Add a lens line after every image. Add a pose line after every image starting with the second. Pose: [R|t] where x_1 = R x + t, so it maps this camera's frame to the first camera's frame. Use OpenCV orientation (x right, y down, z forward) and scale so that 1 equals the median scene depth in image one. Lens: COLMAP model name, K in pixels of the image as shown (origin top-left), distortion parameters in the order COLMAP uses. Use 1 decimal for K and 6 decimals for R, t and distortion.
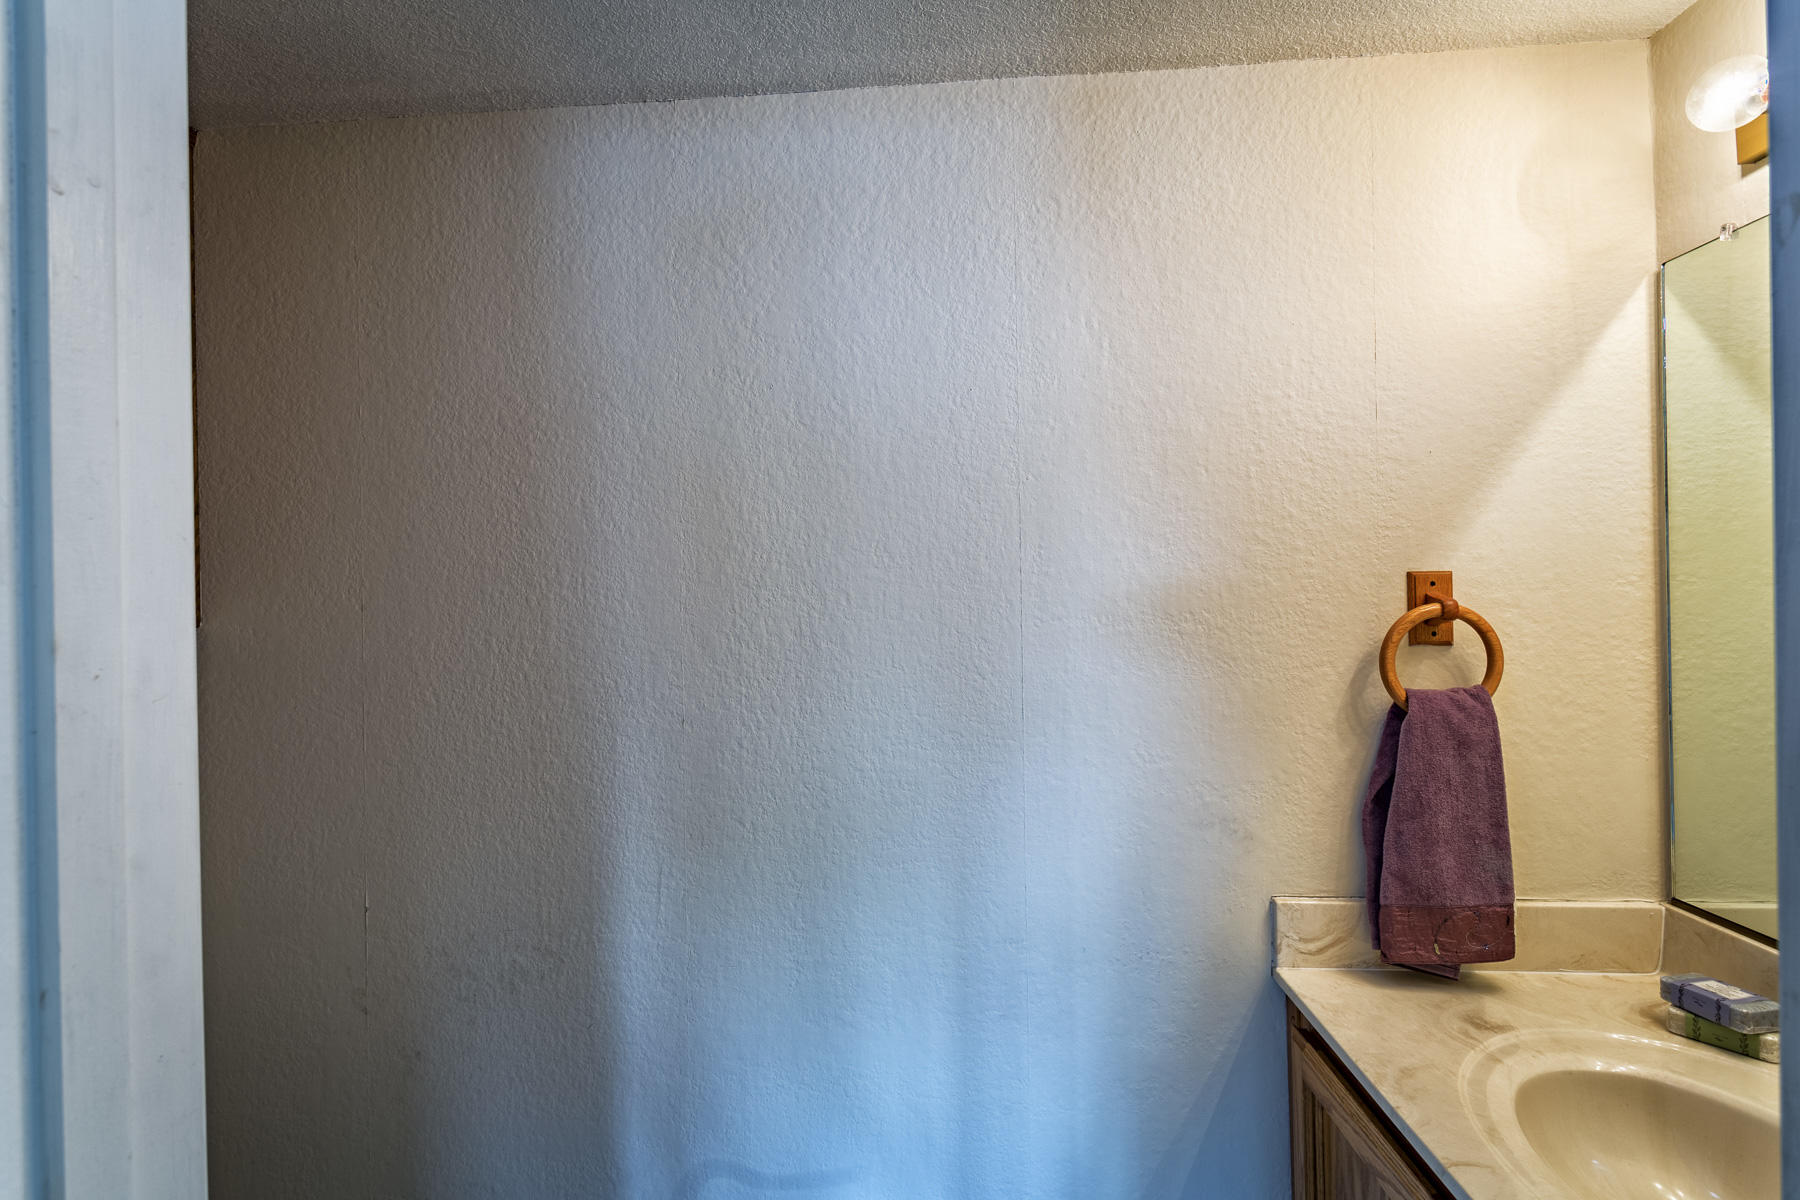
lens RADIAL K [[861.6, 0, 891.5], [0, 861.6, 602.8], [0, 0, 1]] dist [0.001073, -0.001494]
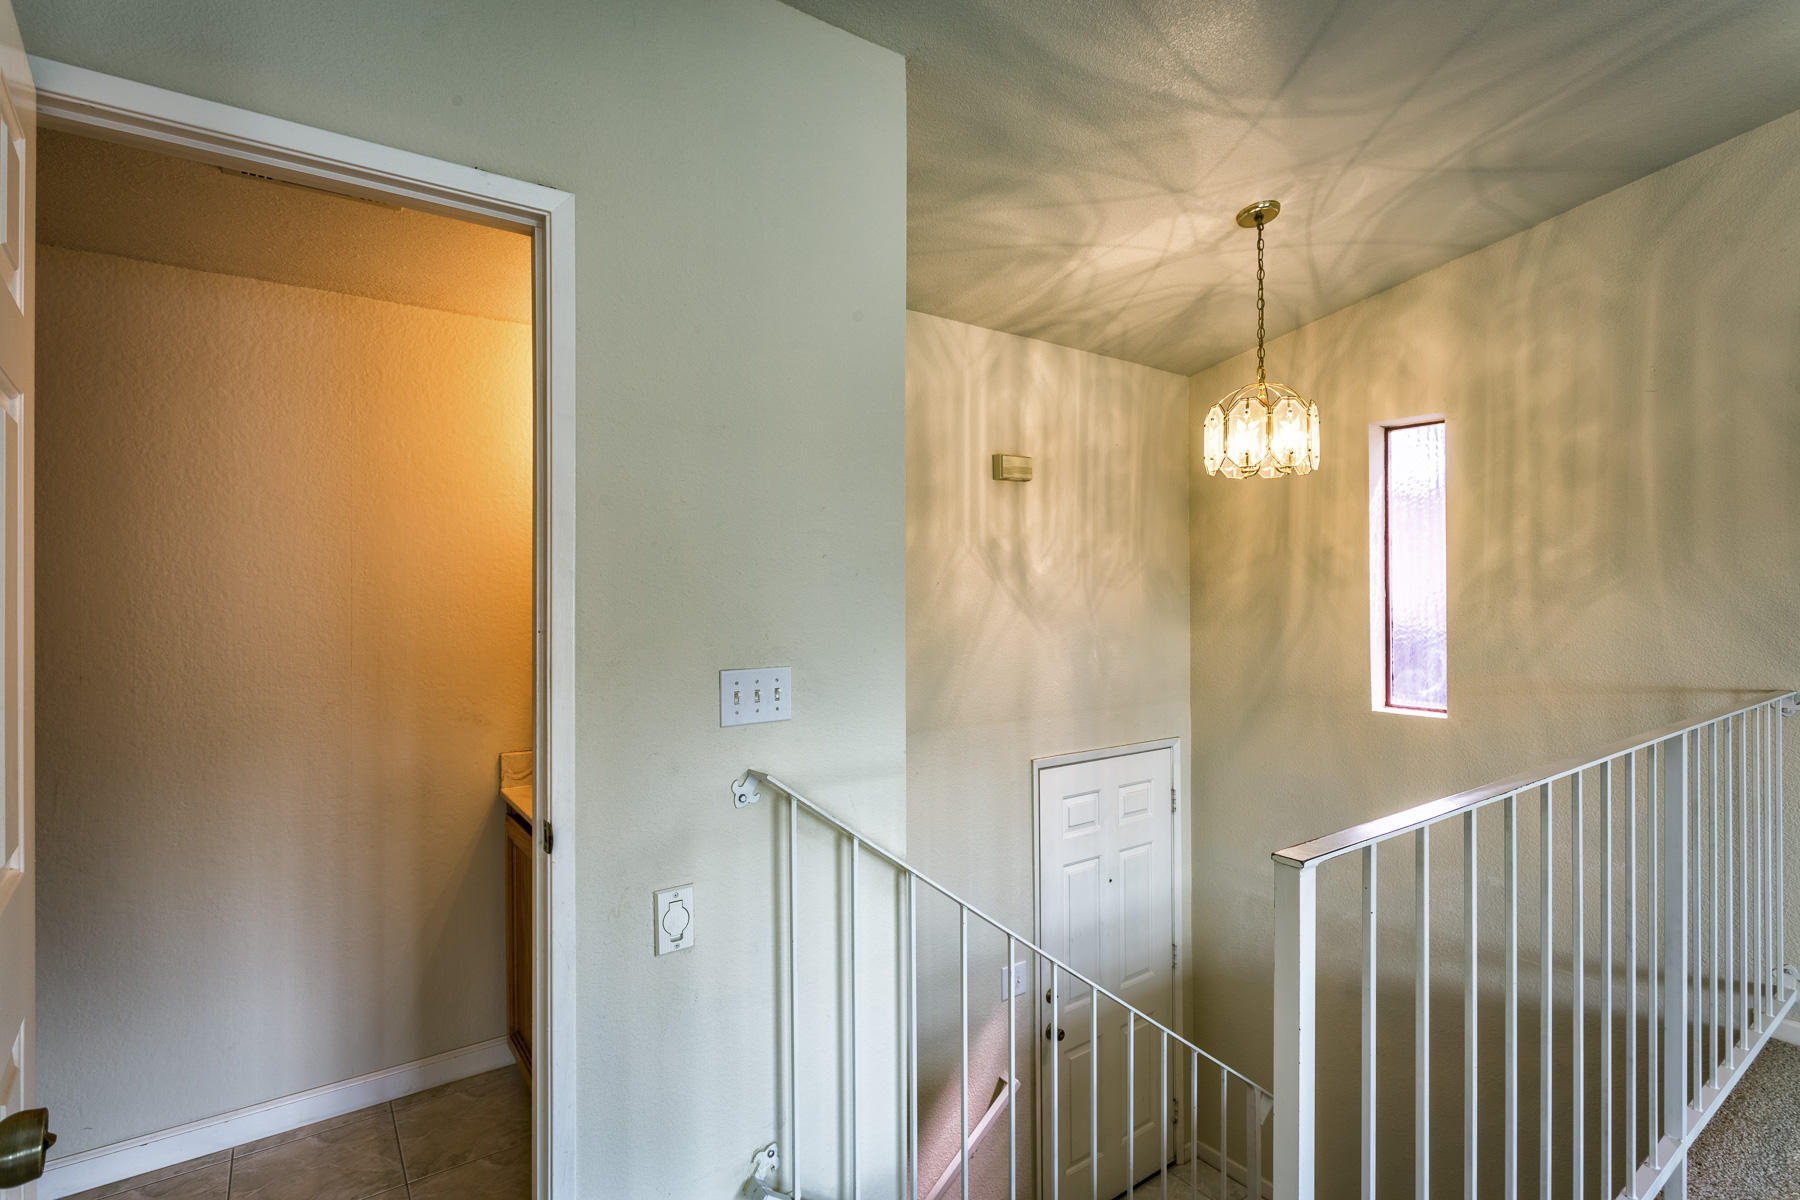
lens RADIAL K [[861.6, 0, 887.0], [0, 861.6, 594.4], [0, 0, 1]] dist [0.001073, -0.001494]
pose [[0.762672, 0.016094, 0.646585, -0.147206], [-0.013010, 0.999870, -0.009542, -0.007966], [-0.646654, -0.001135, 0.762782, -1.001683]]
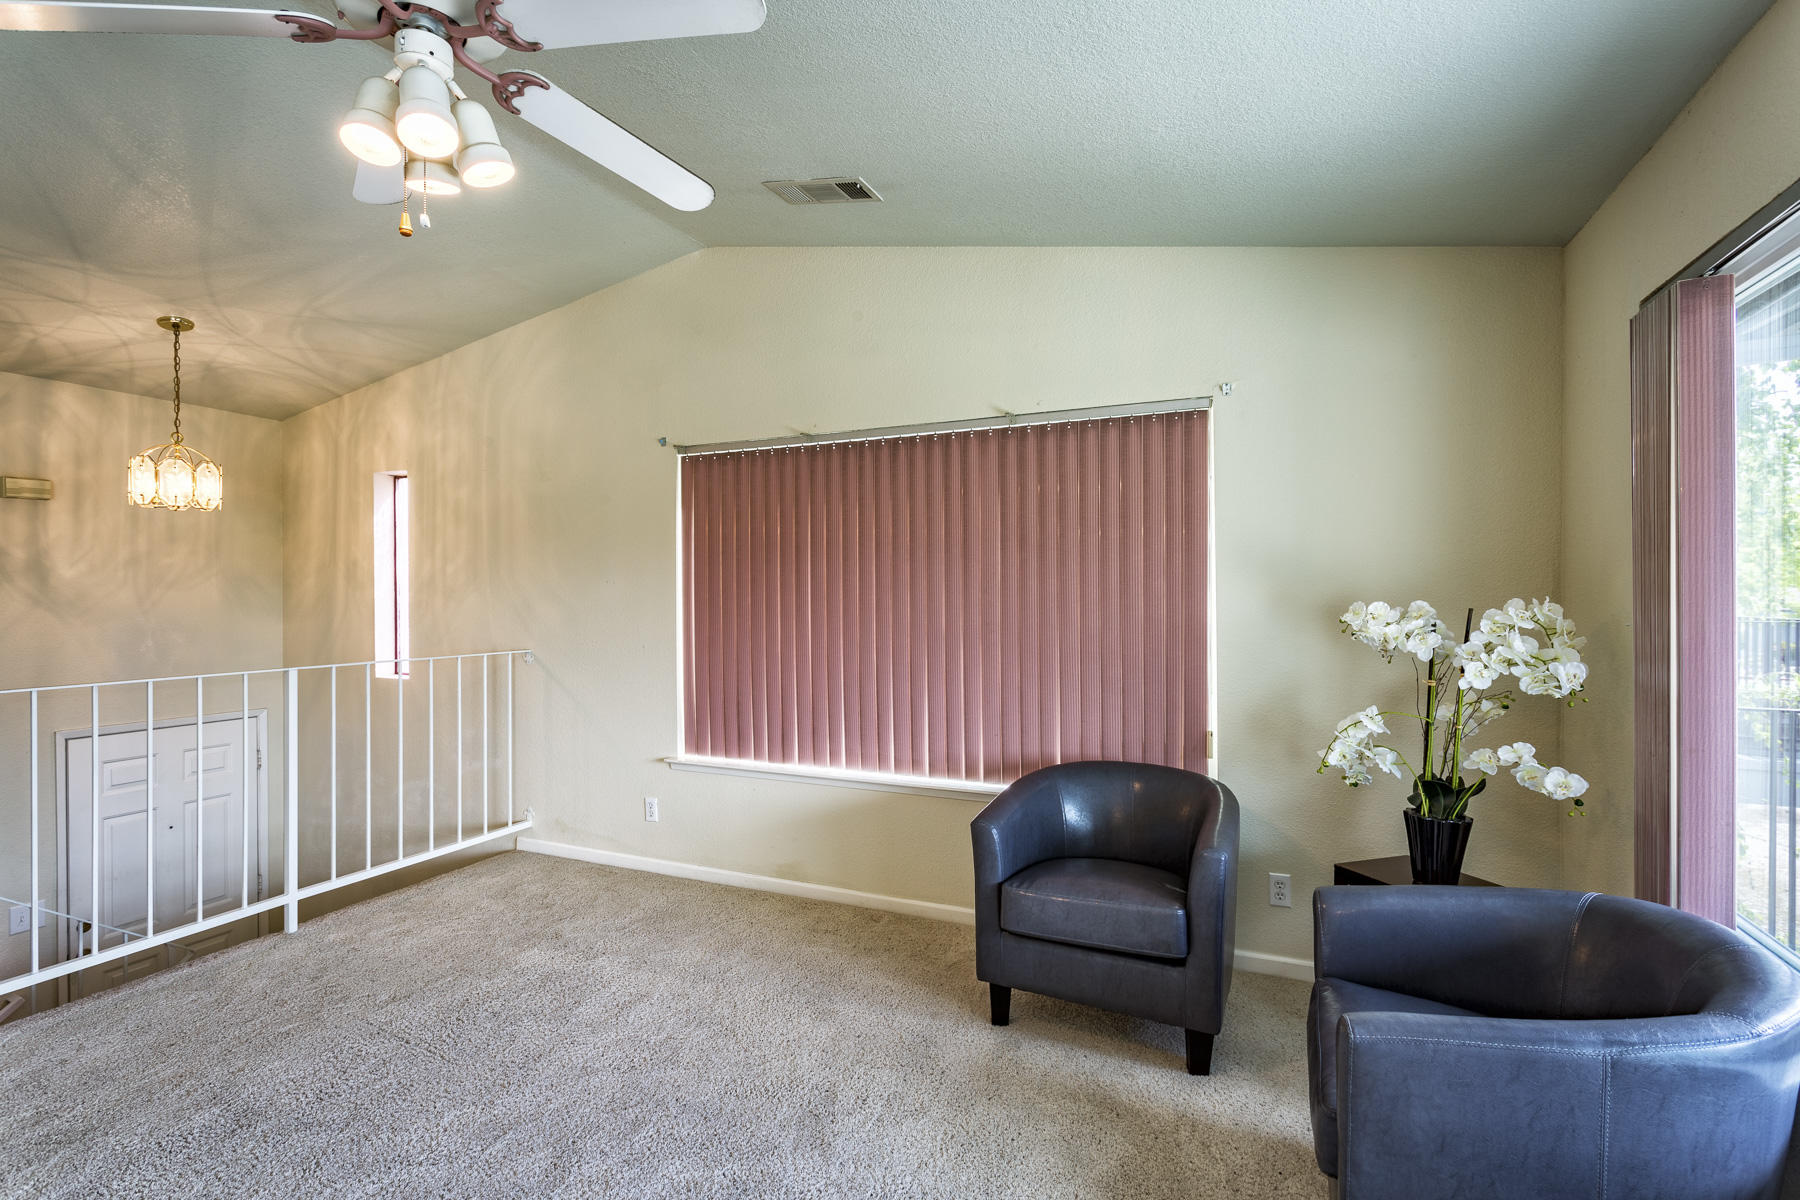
lens RADIAL K [[861.6, 0, 891.9], [0, 861.6, 598.5], [0, 0, 1]] dist [0.001073, -0.001494]
pose [[0.331619, 0.011987, 0.943337, -0.072171], [-0.006712, 0.999924, -0.010347, -0.011499], [-0.943389, -0.002900, 0.331675, -3.345077]]
